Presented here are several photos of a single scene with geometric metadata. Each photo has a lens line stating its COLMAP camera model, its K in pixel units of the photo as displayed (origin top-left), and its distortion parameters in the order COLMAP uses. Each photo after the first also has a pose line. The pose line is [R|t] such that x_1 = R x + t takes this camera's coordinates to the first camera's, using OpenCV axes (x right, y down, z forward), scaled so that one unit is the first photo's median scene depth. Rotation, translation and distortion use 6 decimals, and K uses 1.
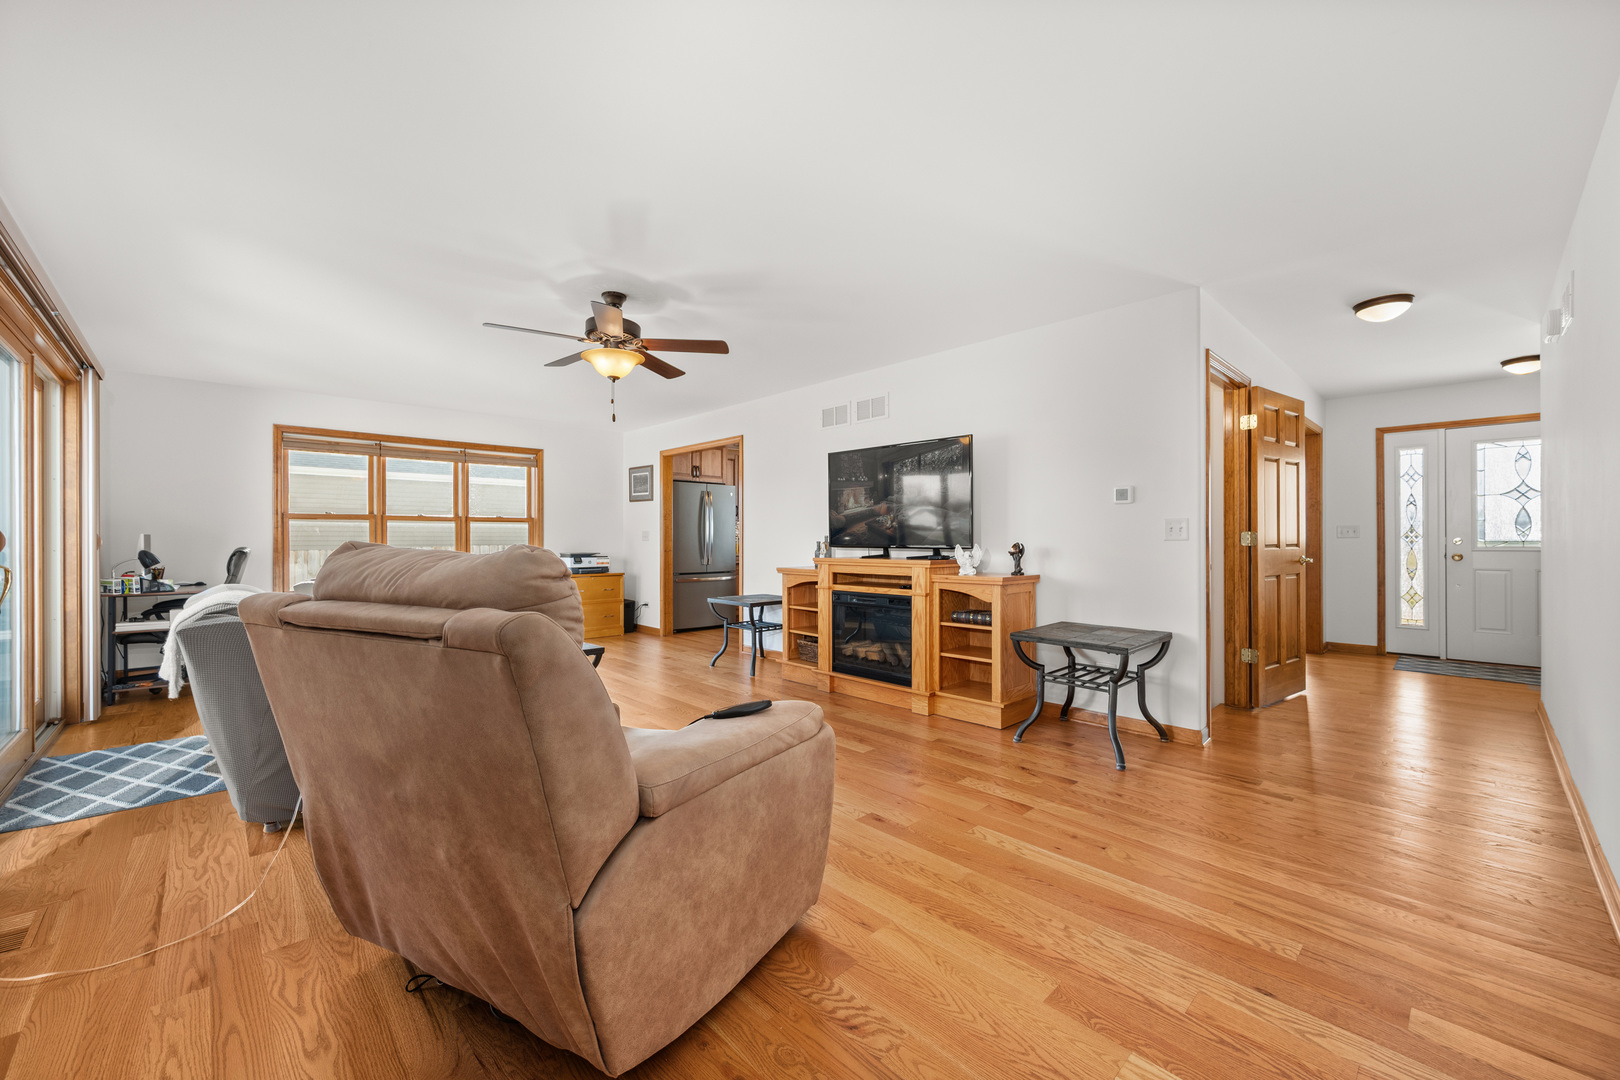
lens RADIAL K [[646.8, 0, 818.3], [0, 646.8, 549.7], [0, 0, 1]] dist [-0.000449, 0.000269]
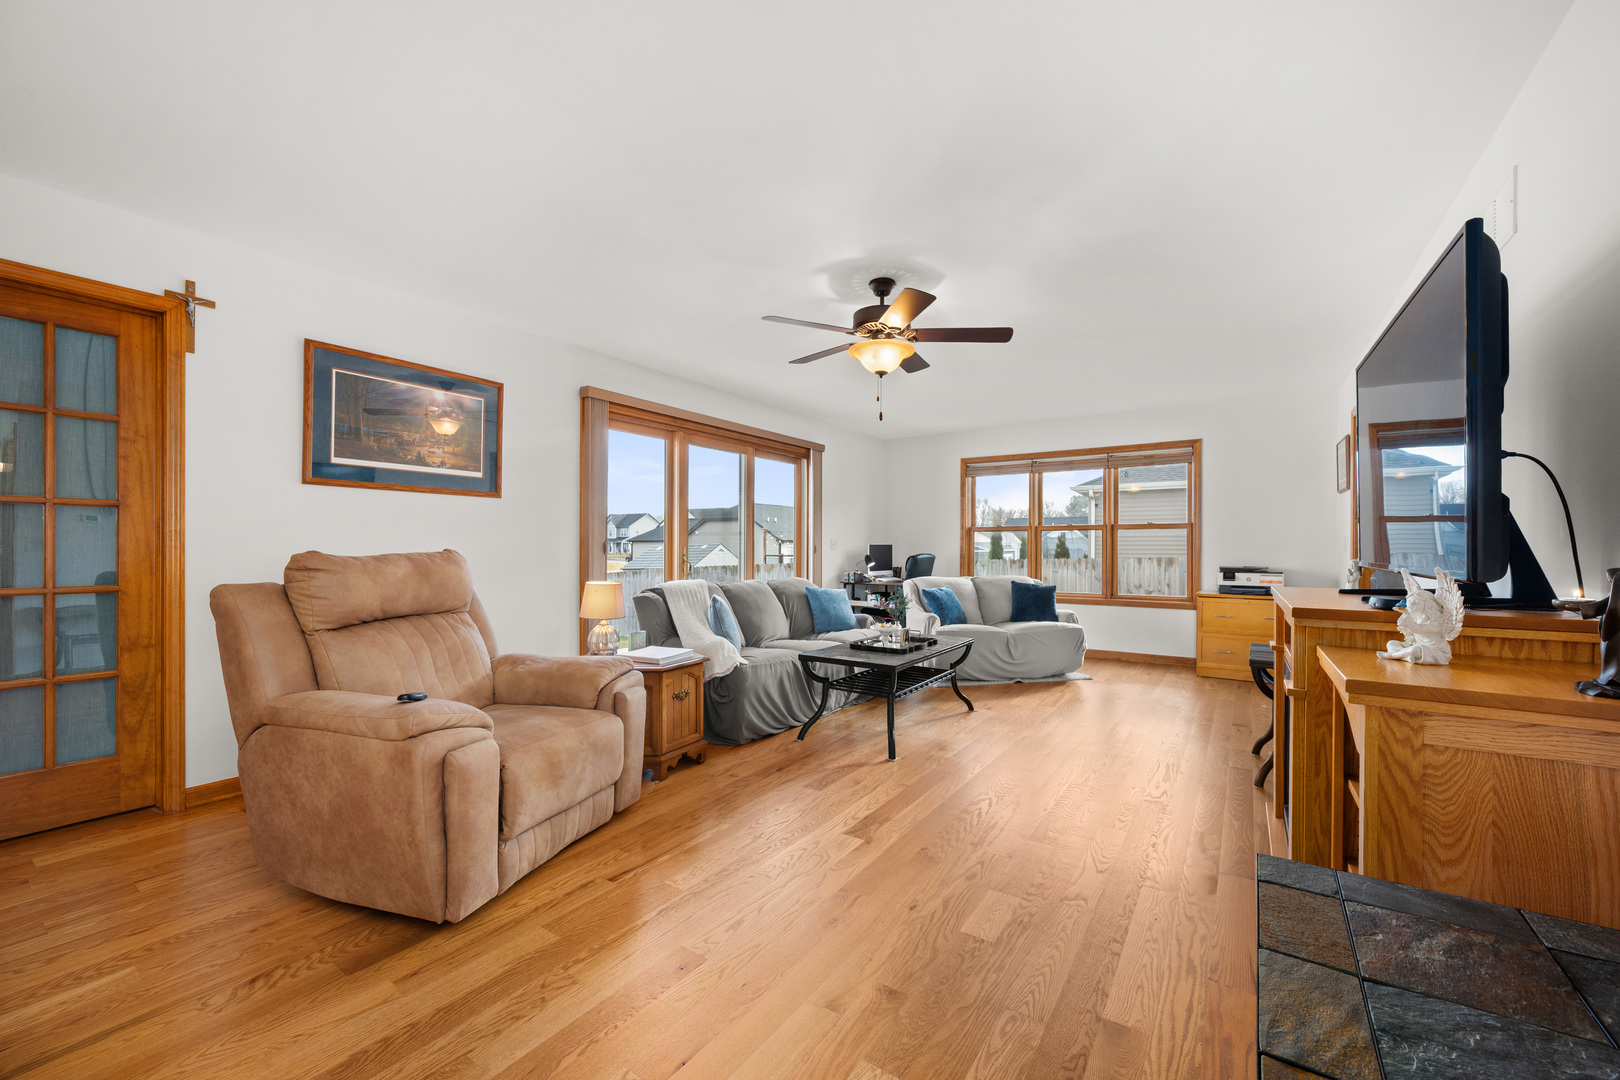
lens RADIAL K [[646.8, 0, 818.3], [0, 646.8, 549.7], [0, 0, 1]] dist [-0.000449, 0.000269]
pose [[0.190995, 0.006247, -0.981571, 0.348841], [-0.019854, 0.999800, 0.002500, -0.008796], [0.981390, 0.019010, 0.191080, 0.450764]]
